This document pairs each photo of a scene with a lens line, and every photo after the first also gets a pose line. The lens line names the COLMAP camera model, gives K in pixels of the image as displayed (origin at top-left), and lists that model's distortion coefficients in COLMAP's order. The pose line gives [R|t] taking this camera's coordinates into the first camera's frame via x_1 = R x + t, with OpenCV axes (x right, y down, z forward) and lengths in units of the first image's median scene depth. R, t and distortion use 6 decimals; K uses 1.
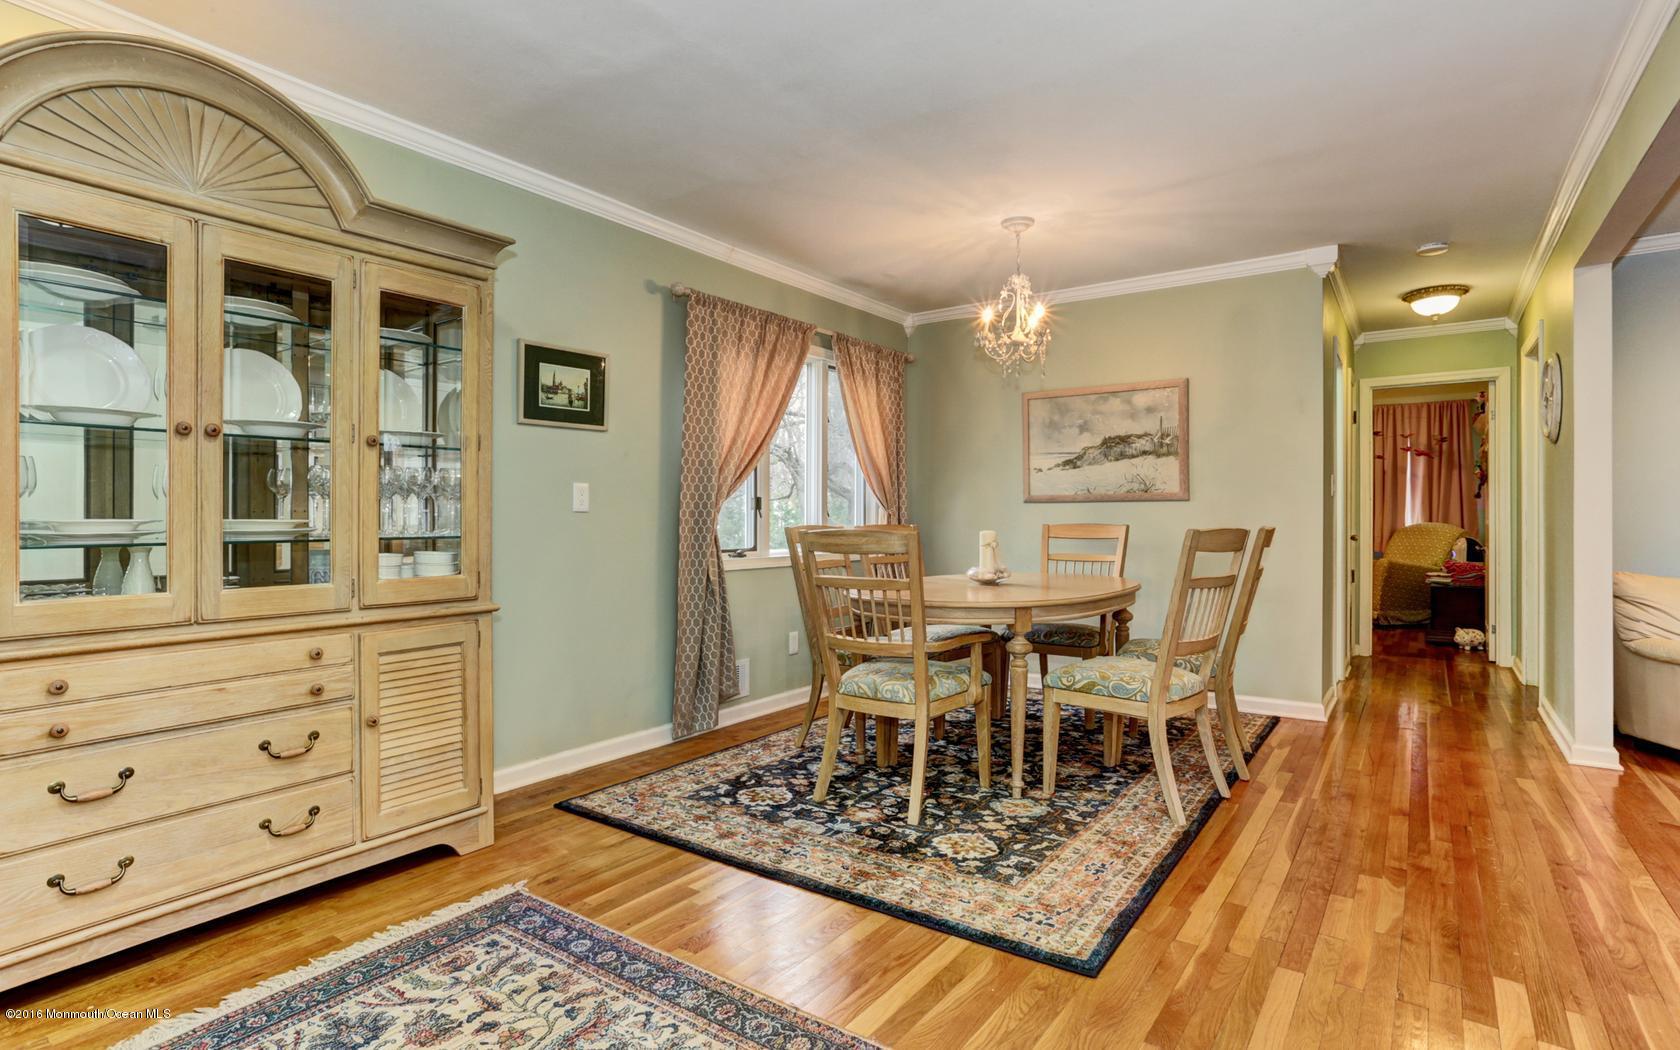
lens RADIAL K [[820.3, 0, 834.1], [0, 820.3, 513.6], [0, 0, 1]] dist [-0.043620, 0.027581]
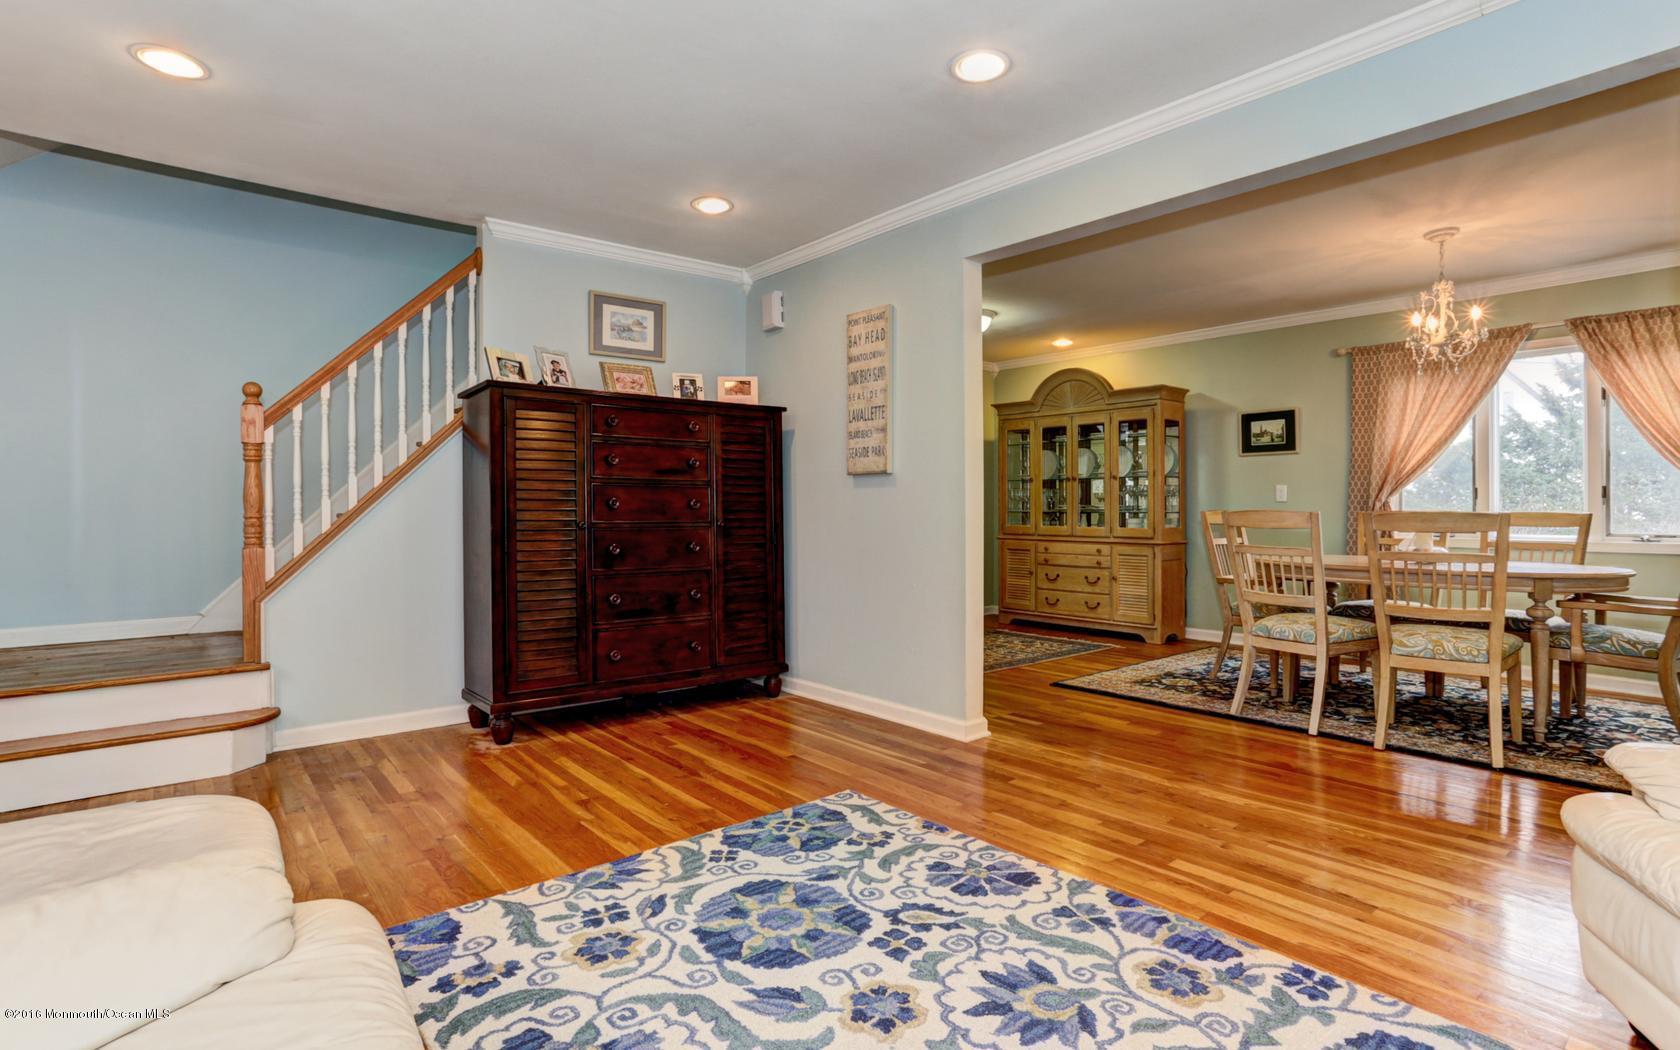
lens RADIAL K [[781.5, 0, 934.6], [0, 781.5, 501.6], [0, 0, 1]] dist [-0.001758, 0.024971]
pose [[-0.142649, -0.005249, -0.989759, 1.673513], [0.002224, 0.999982, -0.005623, 0.005921], [0.989771, -0.003004, -0.142635, 0.593991]]
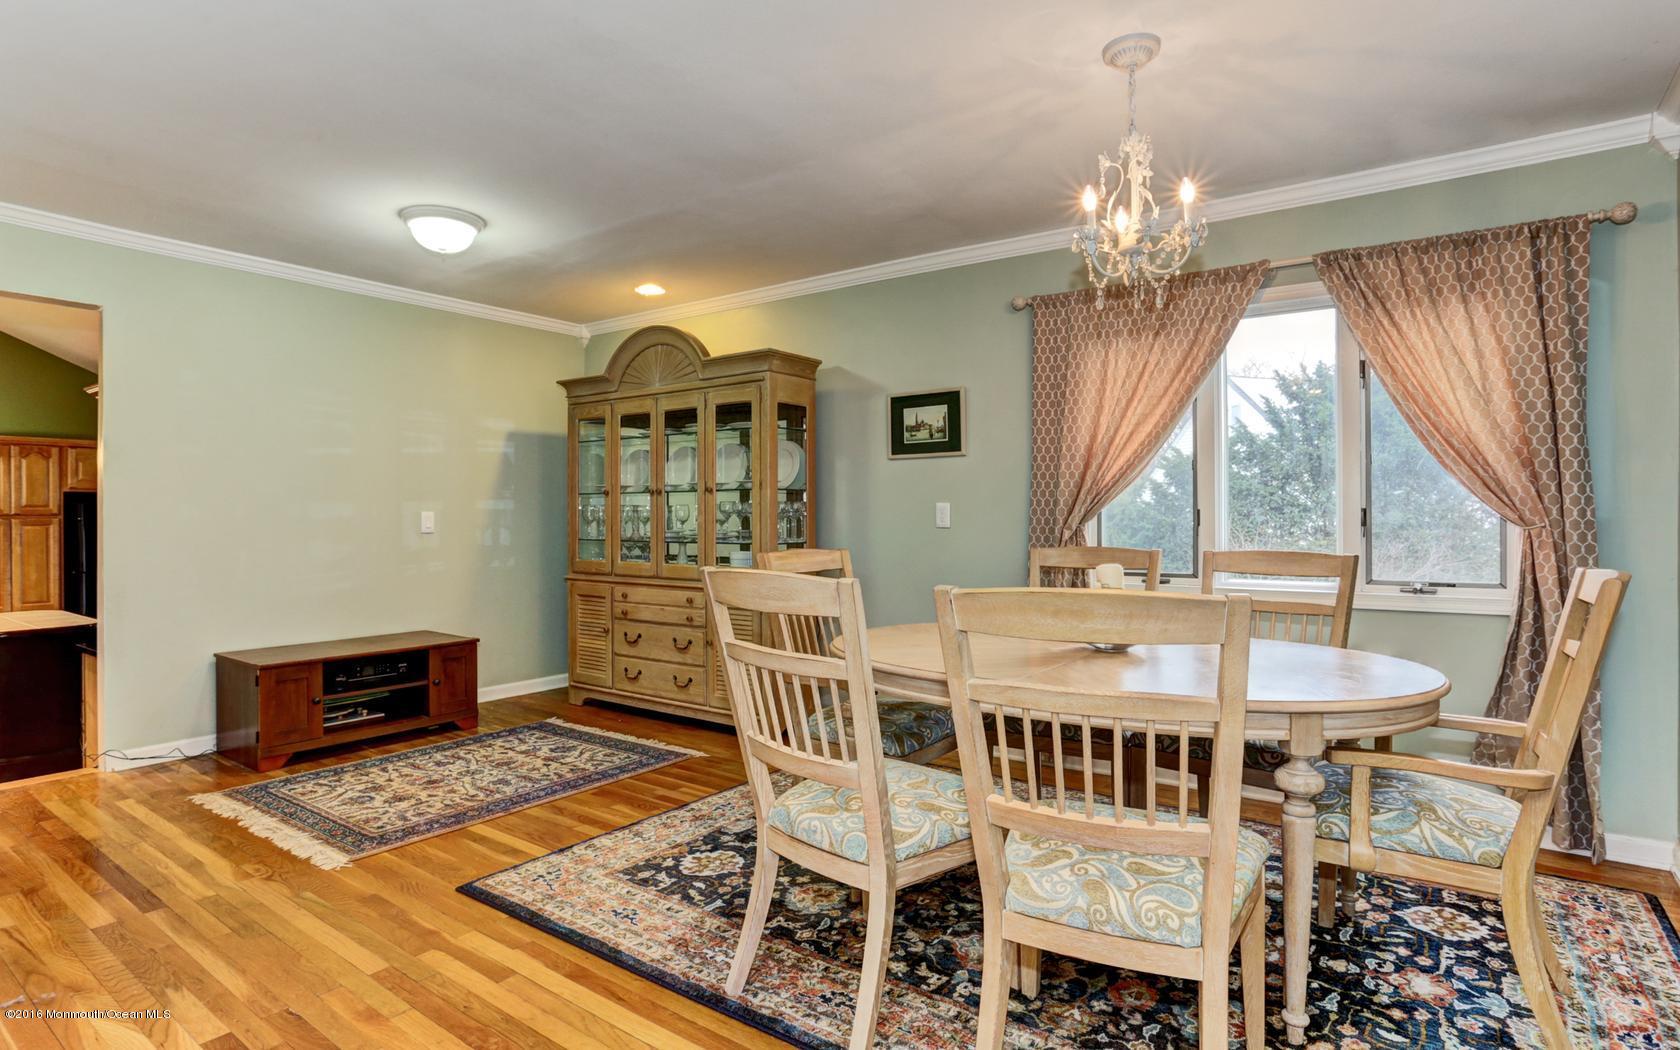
lens RADIAL K [[820.3, 0, 834.1], [0, 820.3, 513.6], [0, 0, 1]] dist [-0.043620, 0.027581]
pose [[0.028480, -0.002638, -0.999591, 0.996824], [0.003694, 0.999990, -0.002534, -0.023009], [0.999588, -0.003621, 0.028489, 0.946257]]
